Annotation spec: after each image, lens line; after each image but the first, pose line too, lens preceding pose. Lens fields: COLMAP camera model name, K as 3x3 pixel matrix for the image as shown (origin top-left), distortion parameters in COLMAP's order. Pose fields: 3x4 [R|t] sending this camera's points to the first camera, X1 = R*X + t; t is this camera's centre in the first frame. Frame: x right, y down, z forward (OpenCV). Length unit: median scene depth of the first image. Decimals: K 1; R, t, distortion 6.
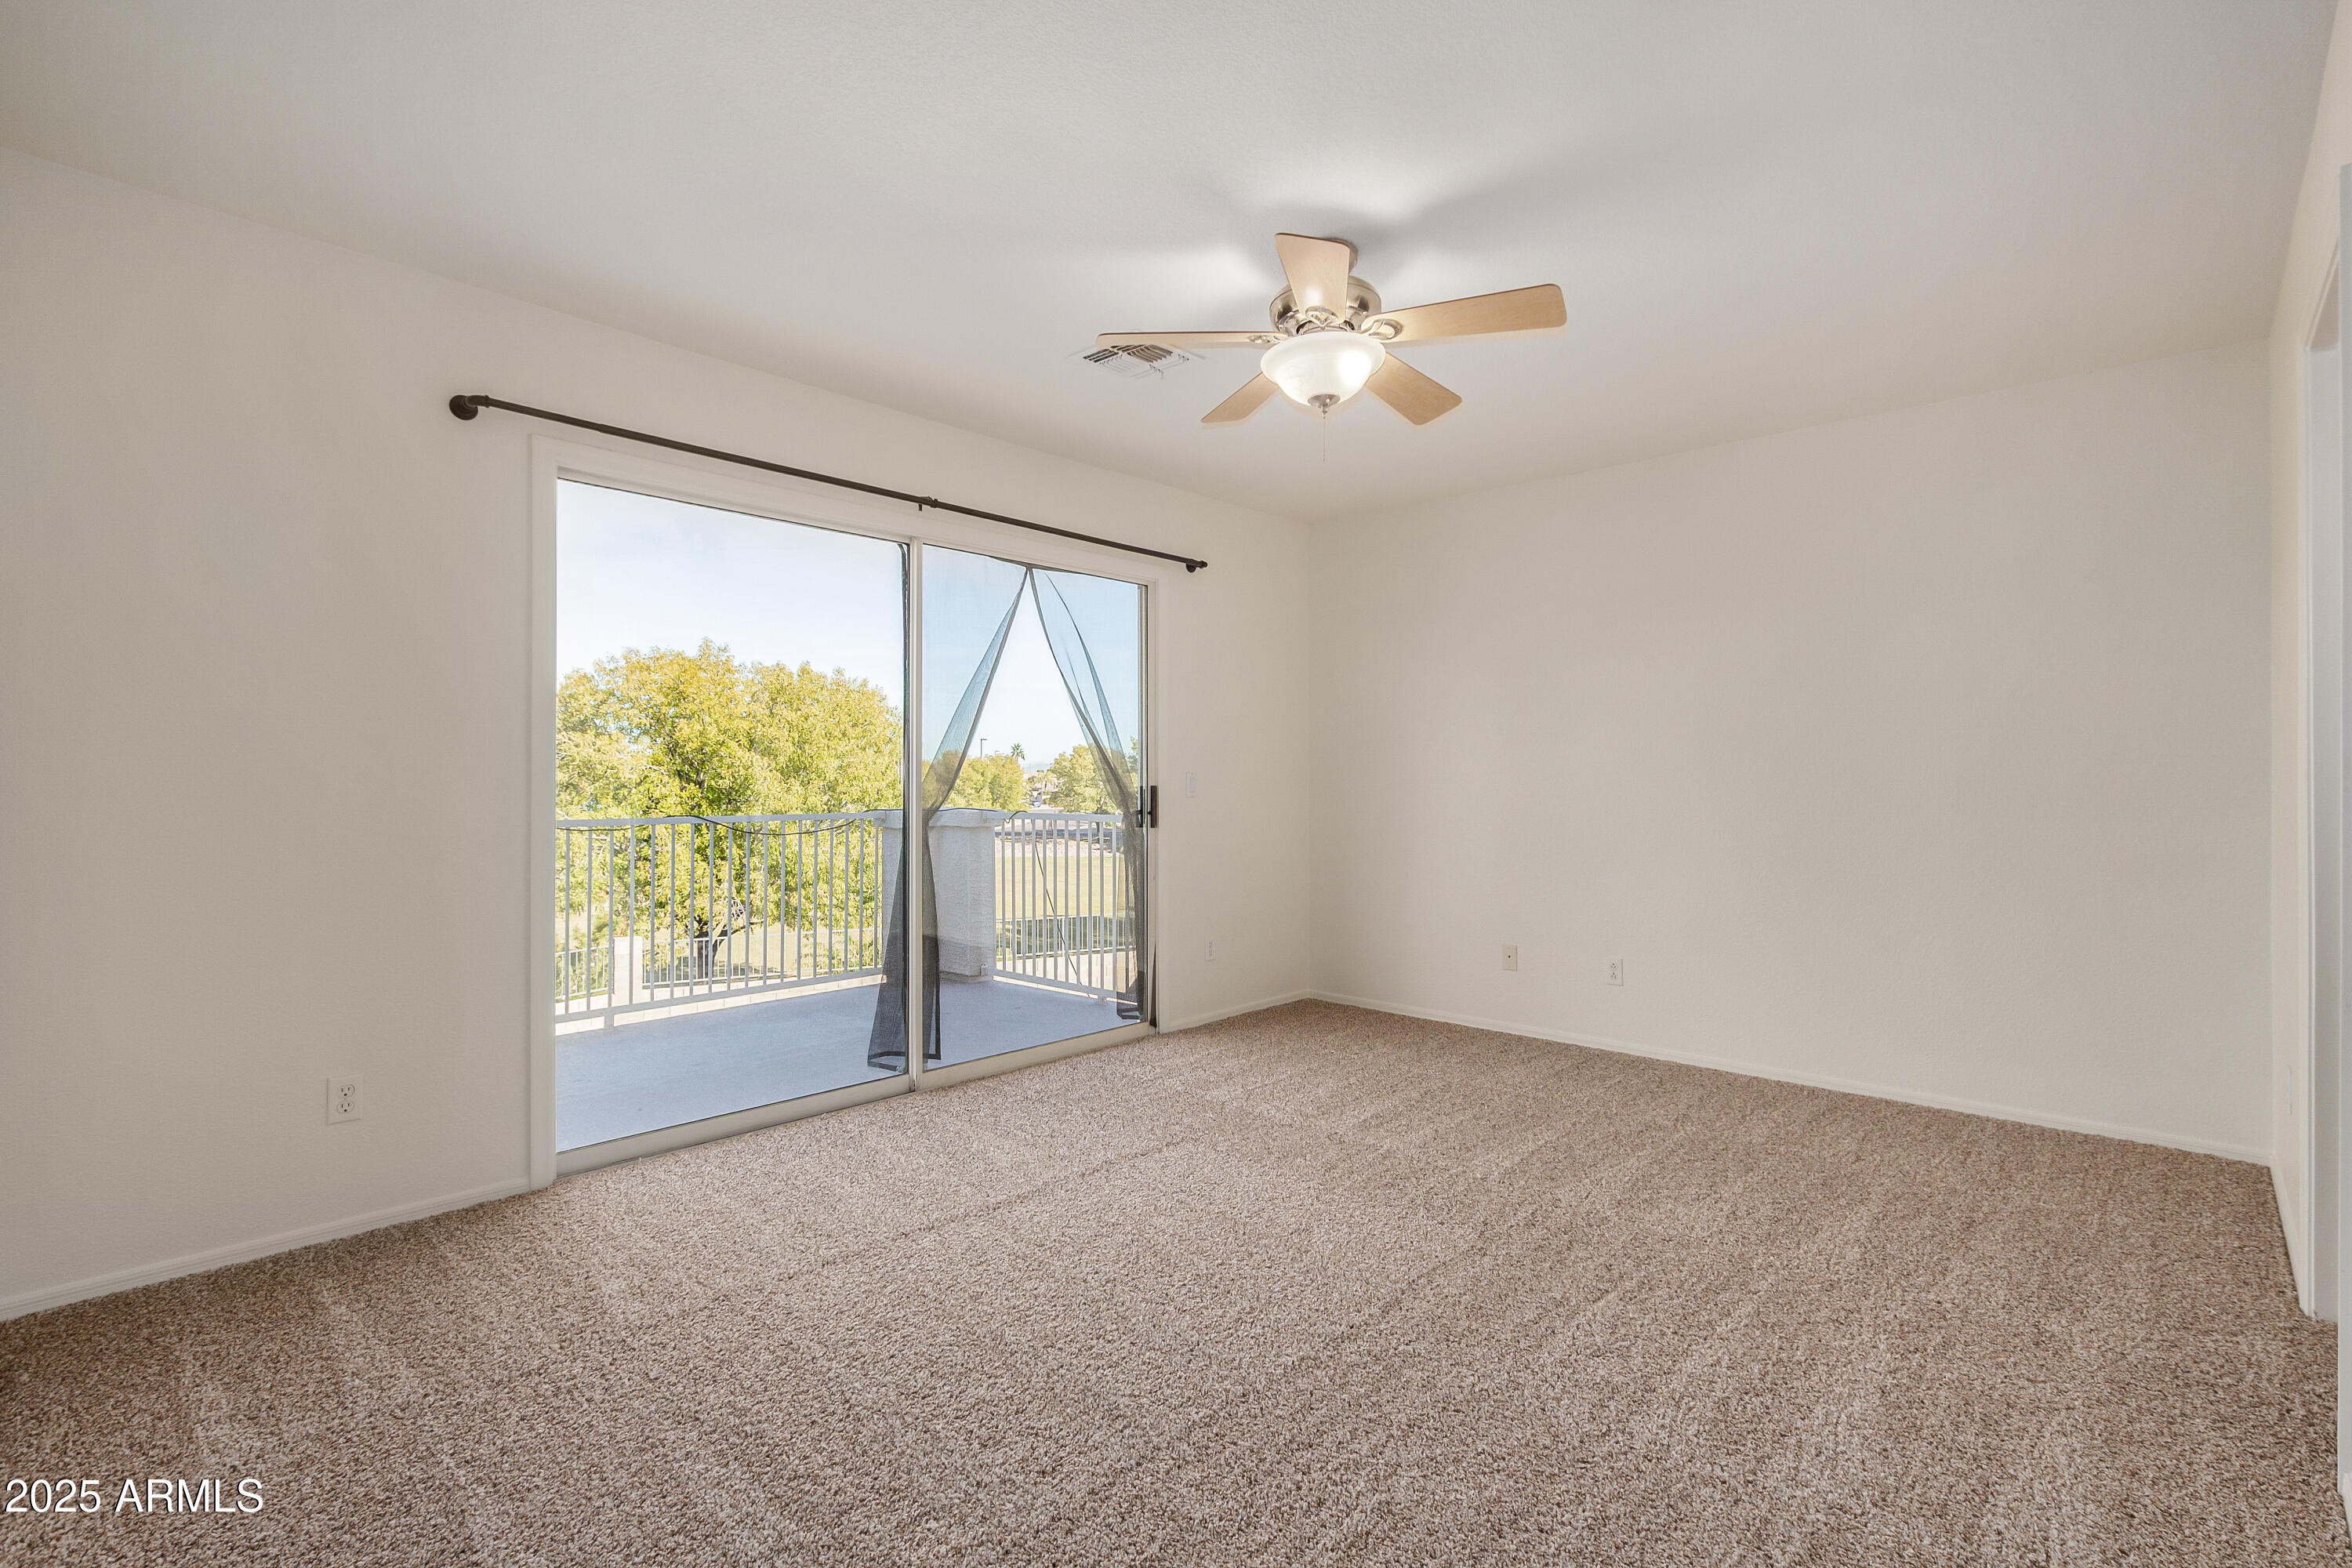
lens RADIAL K [[1101.9, 0, 1181.9], [0, 1101.9, 775.0], [0, 0, 1]] dist [-0.001743, 0.000013]
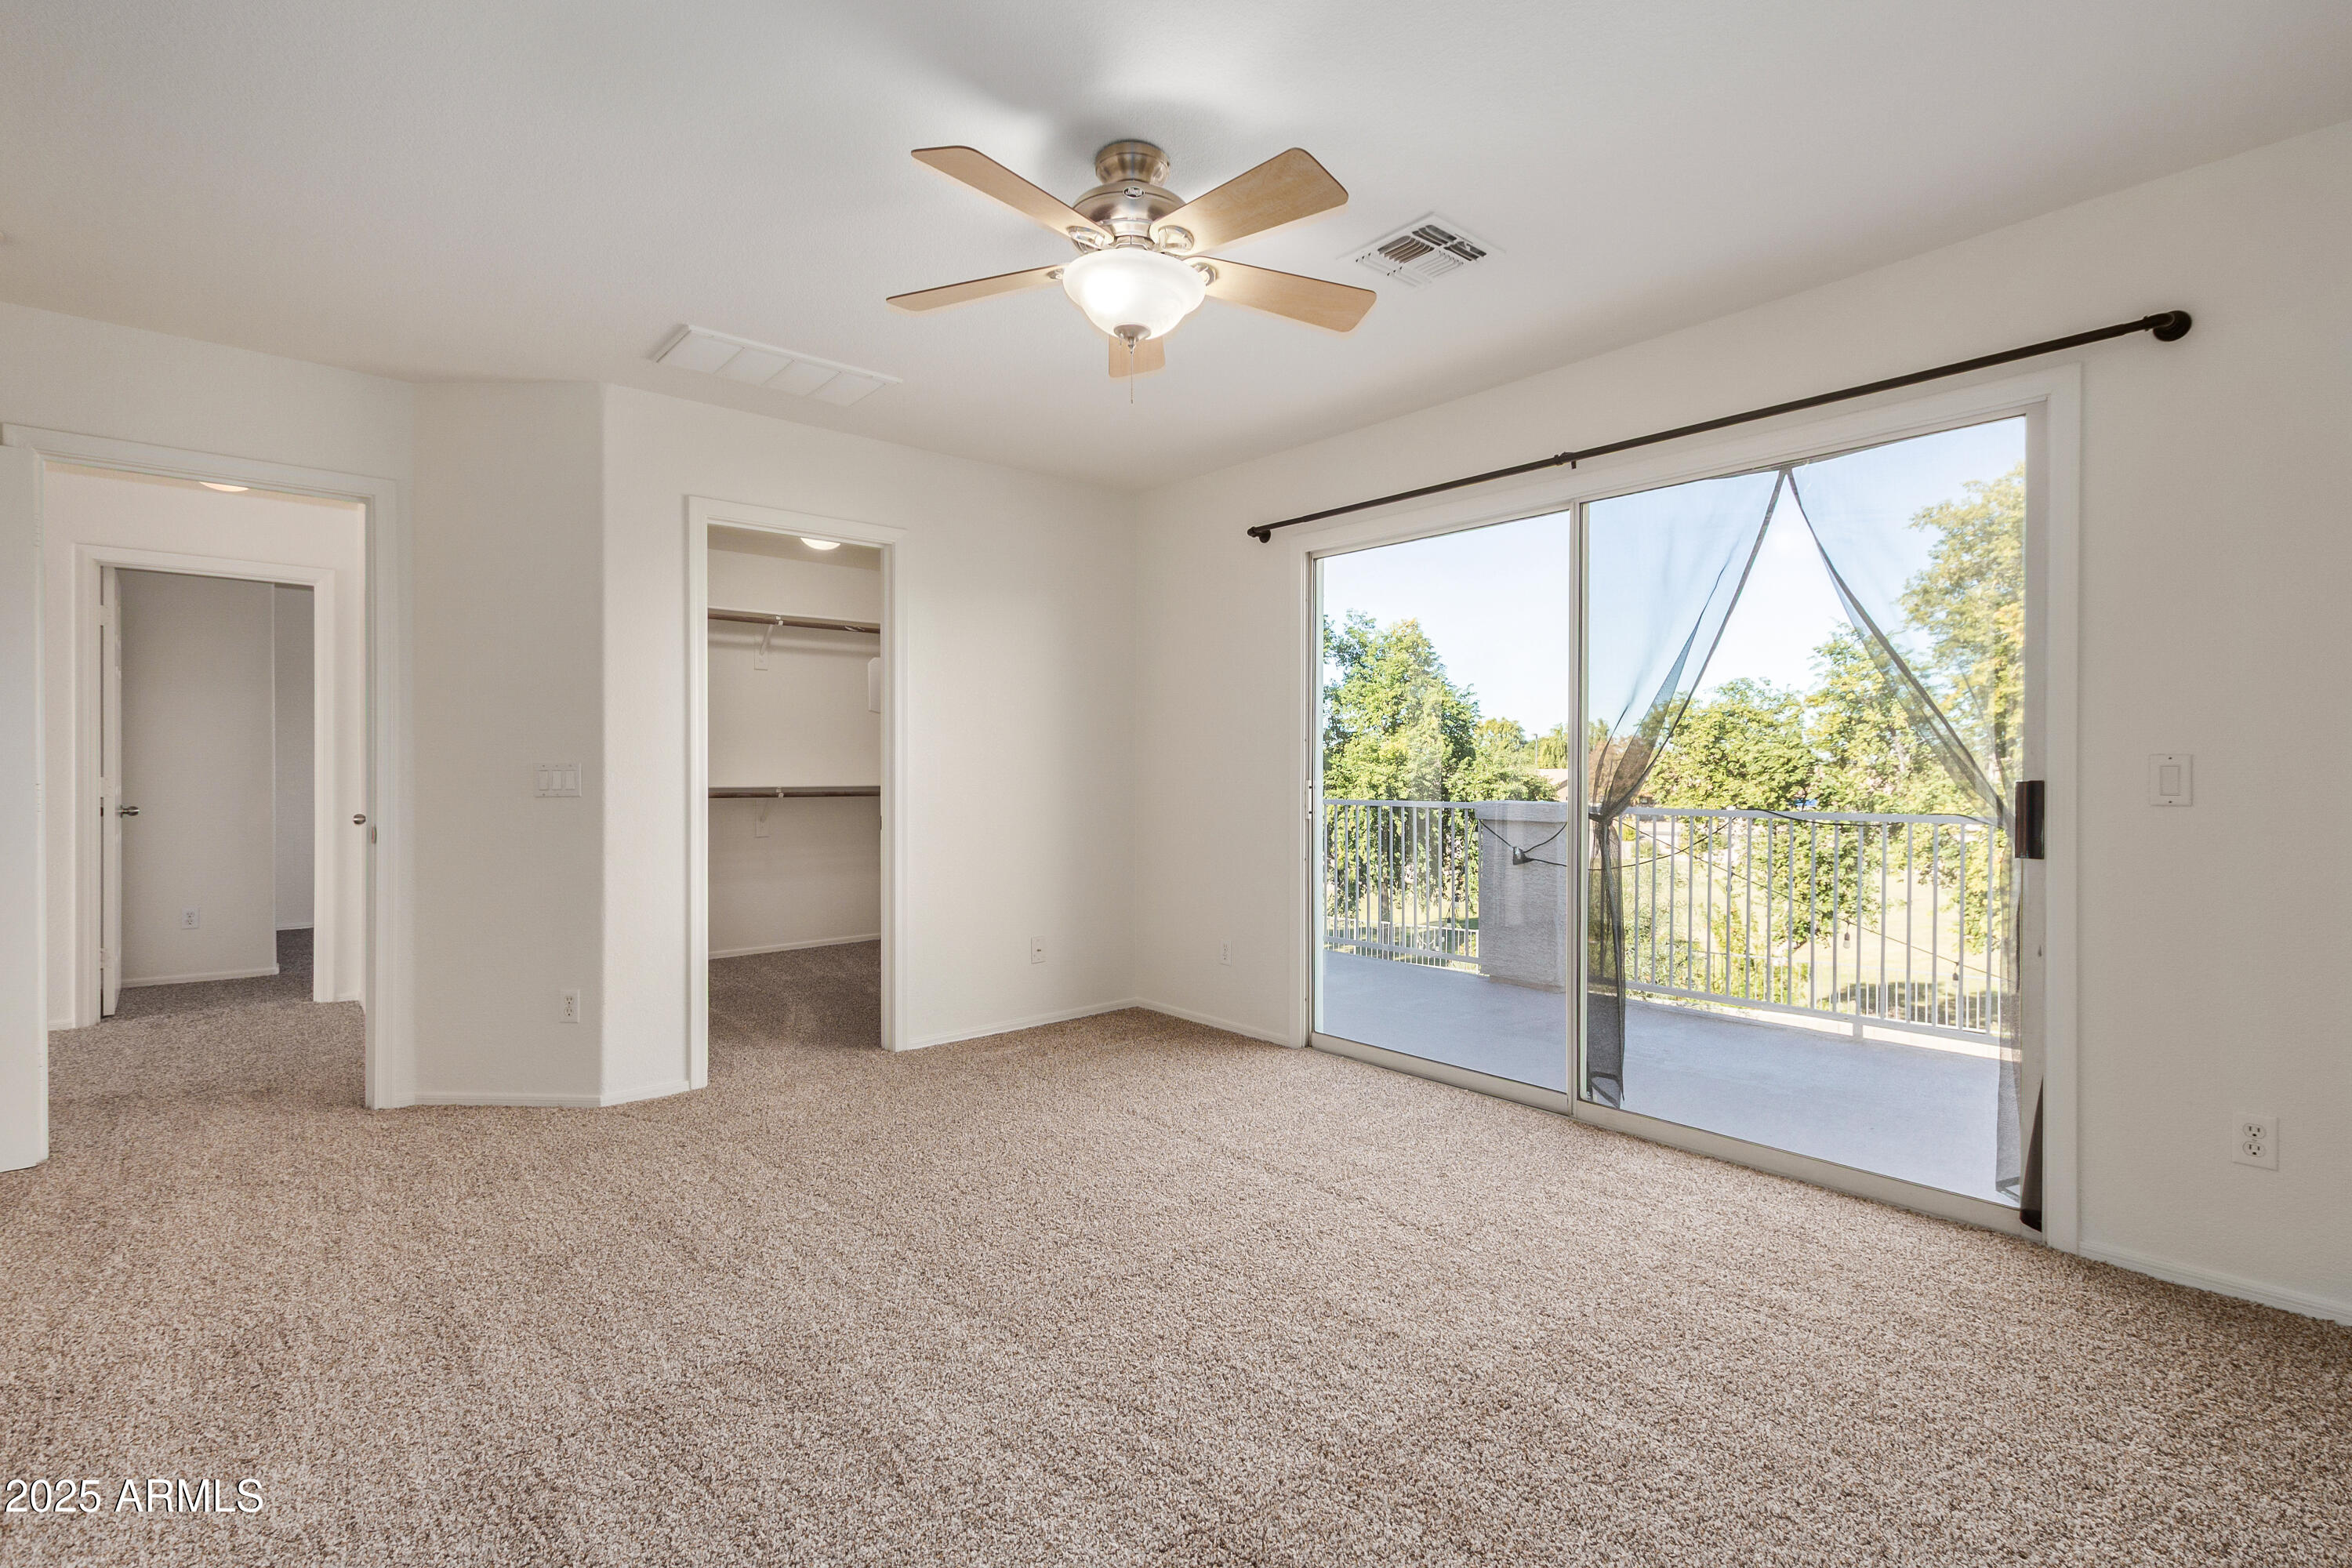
lens RADIAL K [[1101.9, 0, 1181.9], [0, 1101.9, 775.0], [0, 0, 1]] dist [-0.001743, 0.000013]
pose [[-0.107252, -0.003252, -0.994227, 0.611053], [0.001819, 0.999992, -0.003467, 0.011794], [0.994230, -0.002180, -0.107245, 0.689522]]
